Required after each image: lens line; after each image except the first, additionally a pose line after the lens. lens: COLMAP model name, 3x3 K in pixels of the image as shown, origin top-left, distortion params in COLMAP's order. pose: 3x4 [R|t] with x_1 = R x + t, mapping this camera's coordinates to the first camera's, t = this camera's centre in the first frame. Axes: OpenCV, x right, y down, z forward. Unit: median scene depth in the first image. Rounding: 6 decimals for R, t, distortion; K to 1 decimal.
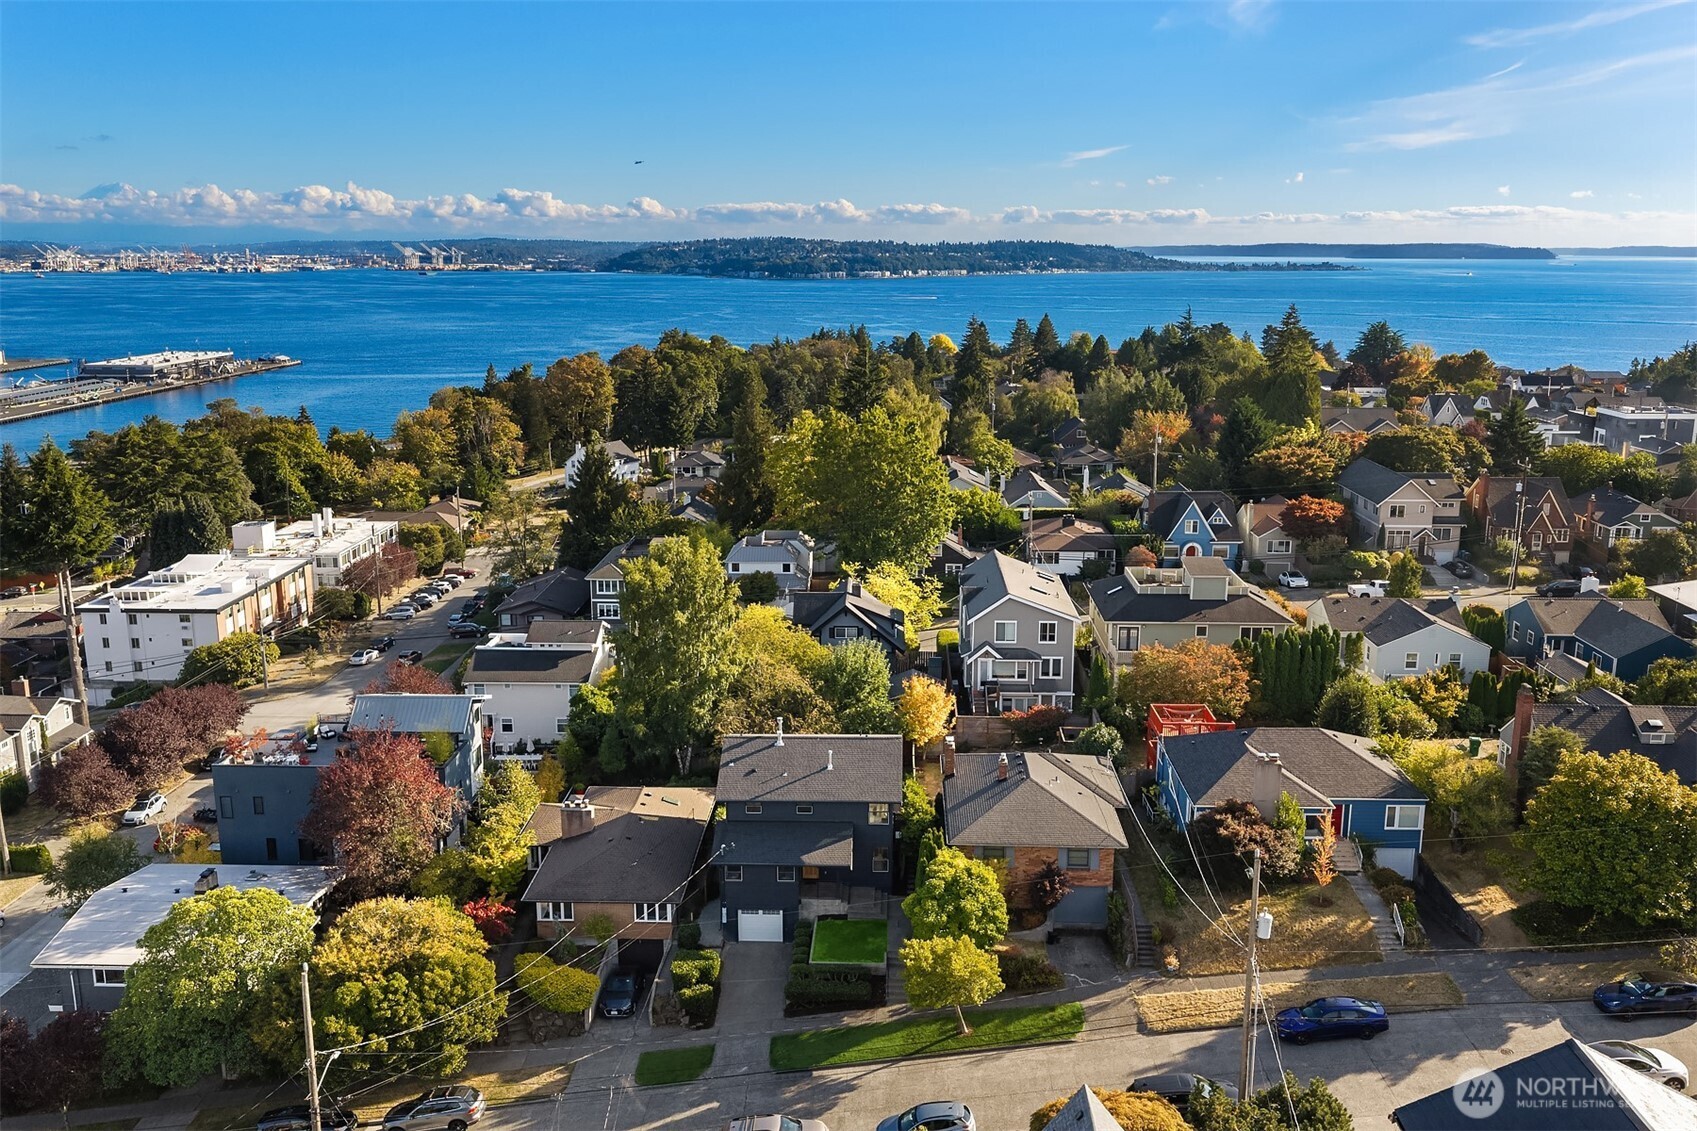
lens RADIAL K [[1365.7, 0, 815.4], [0, 1365.7, 569.9], [0, 0, 1]] dist [0.023195, 0.001517]
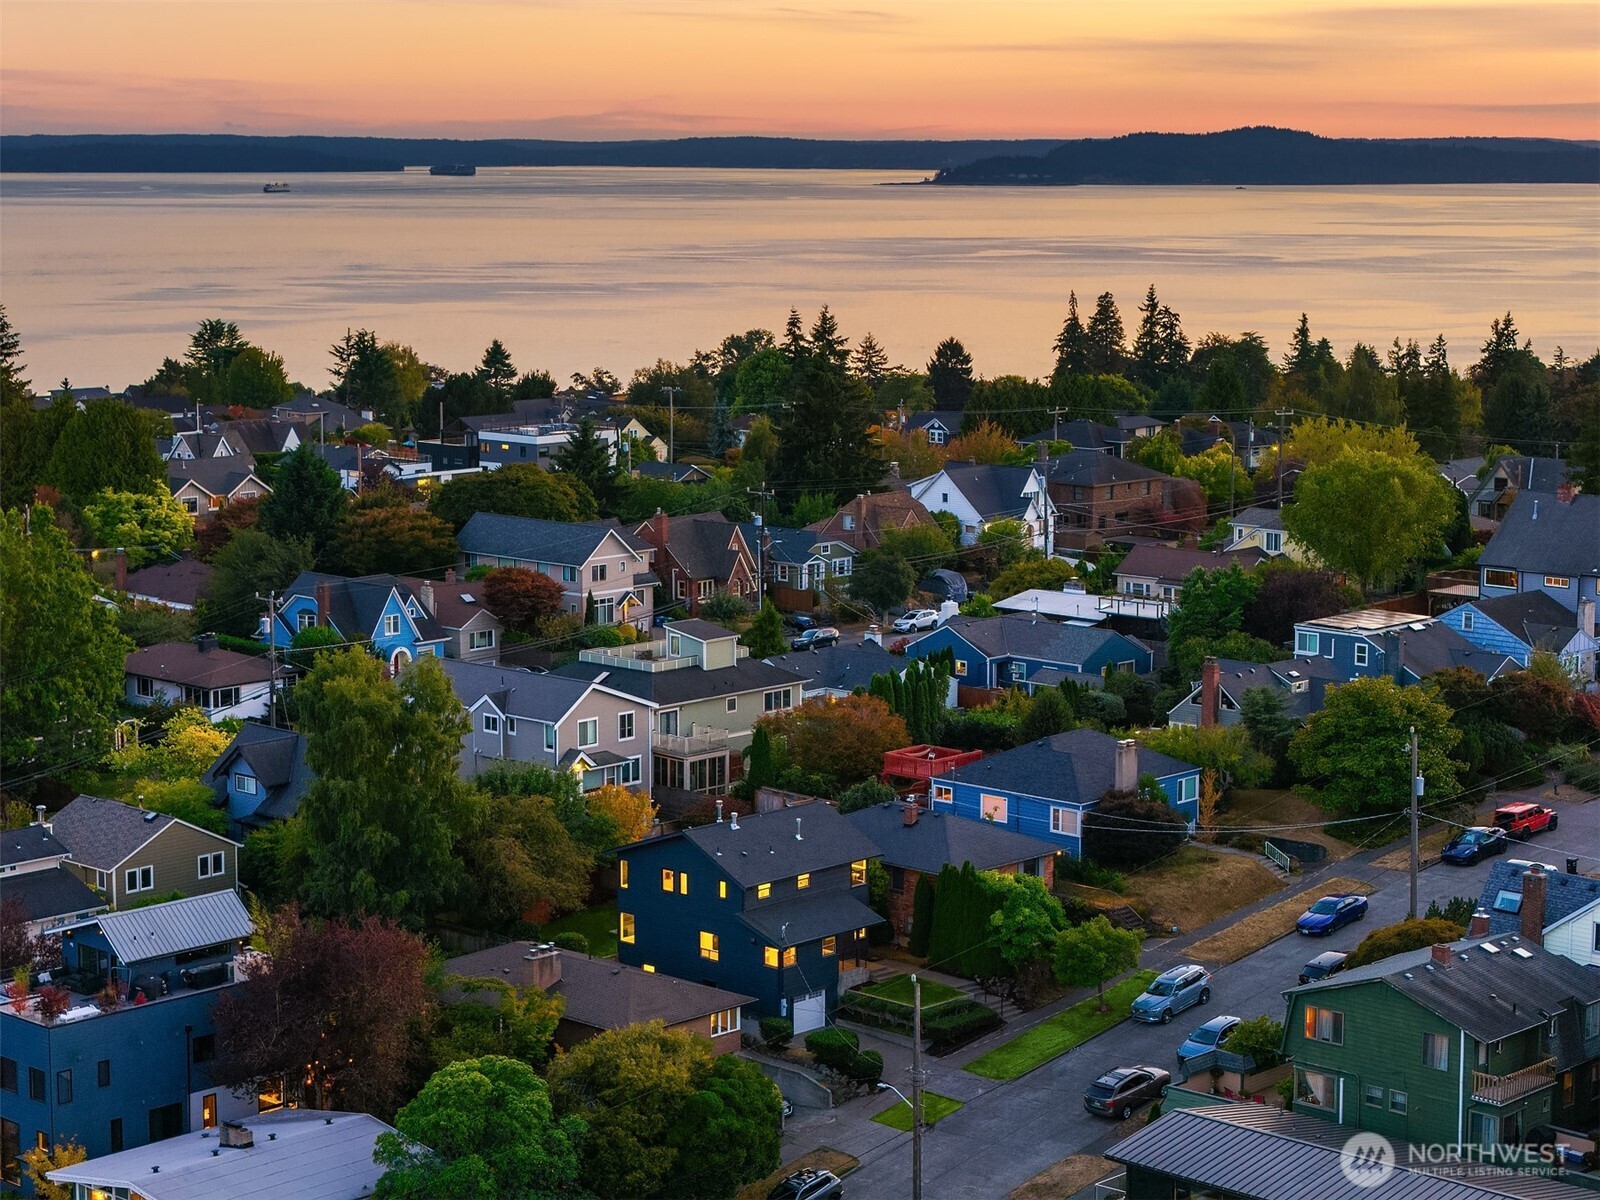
lens RADIAL K [[3187.5, 0, 800.0], [0, 3187.5, 600.0], [0, 0, 1]] dist [-0.002908, -0.120281]
pose [[0.641269, -0.106541, 0.759884, -0.833572], [0.170014, 0.985427, -0.005312, -0.000160], [-0.748244, 0.132598, 0.650037, -0.213905]]
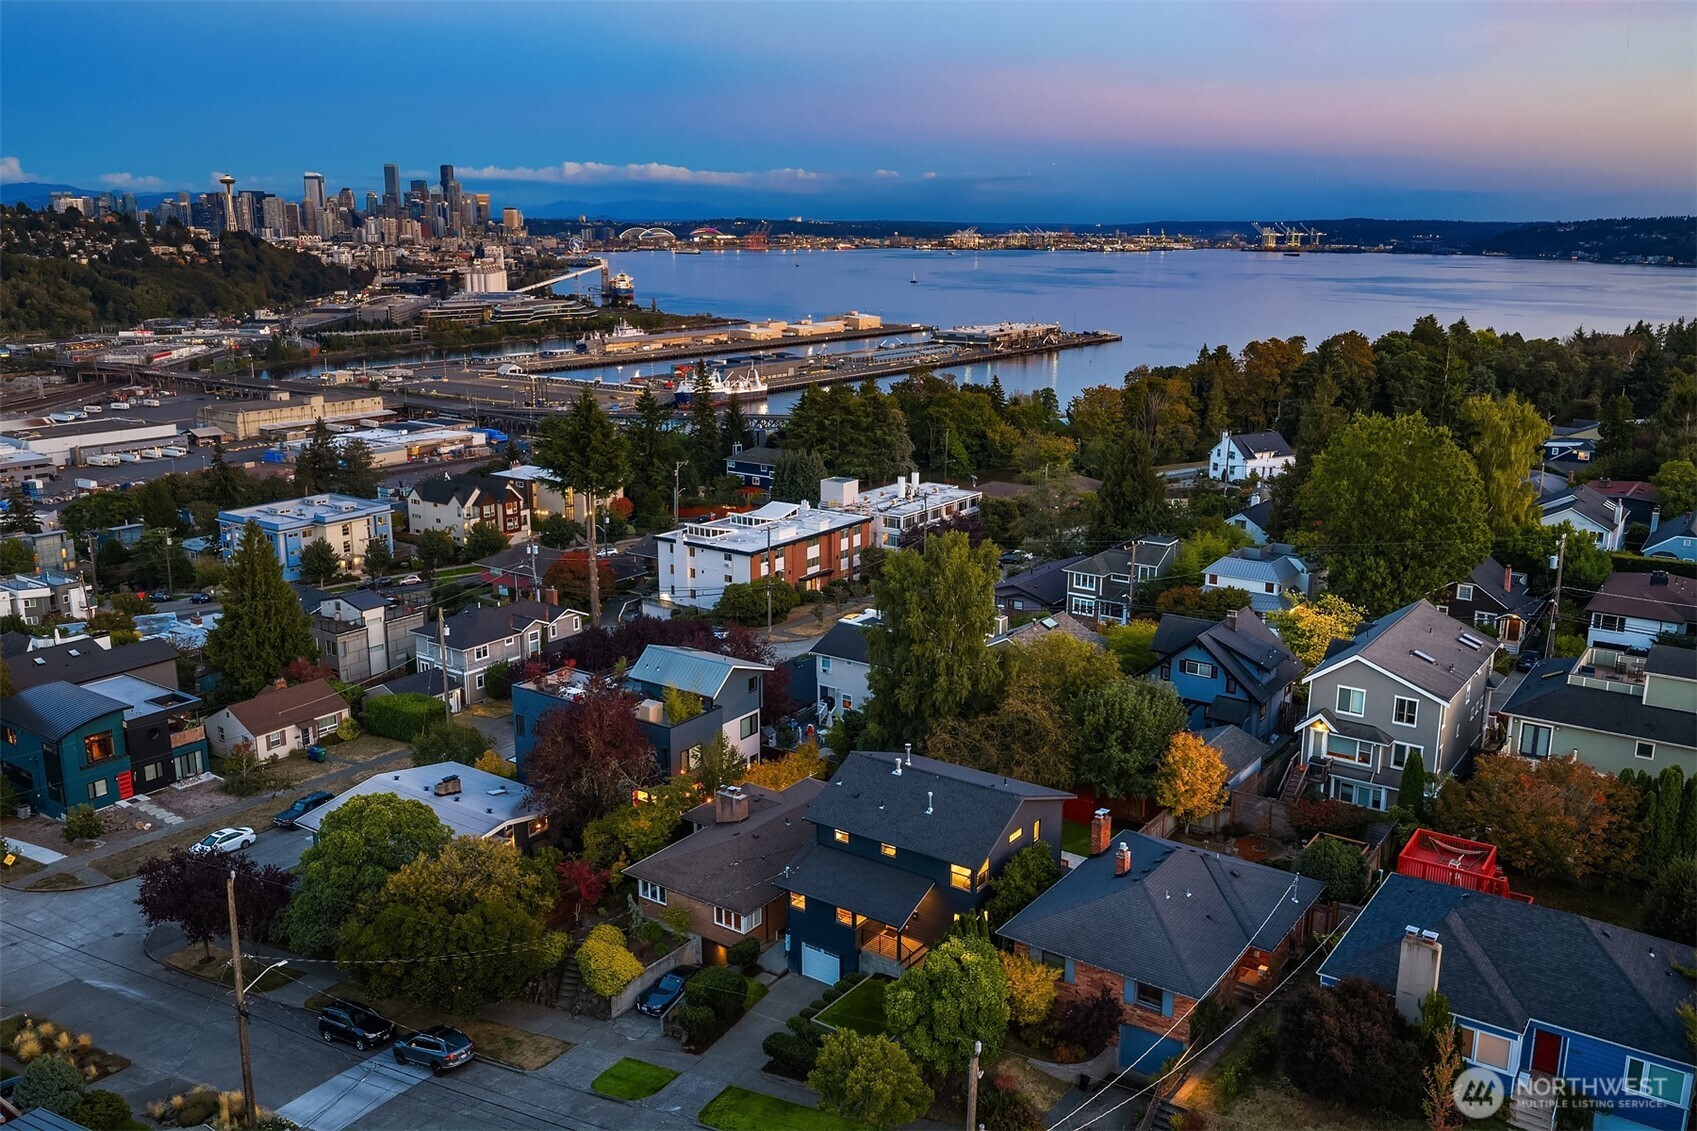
lens RADIAL K [[1359.8, 0, 849.0], [0, 1359.8, 533.8], [0, 0, 1]] dist [0.014651, 0.000805]
pose [[0.845113, 0.119900, -0.520969, 0.209029], [-0.125232, 0.991810, 0.025112, -0.024823], [0.519713, 0.044020, 0.853206, 0.114551]]
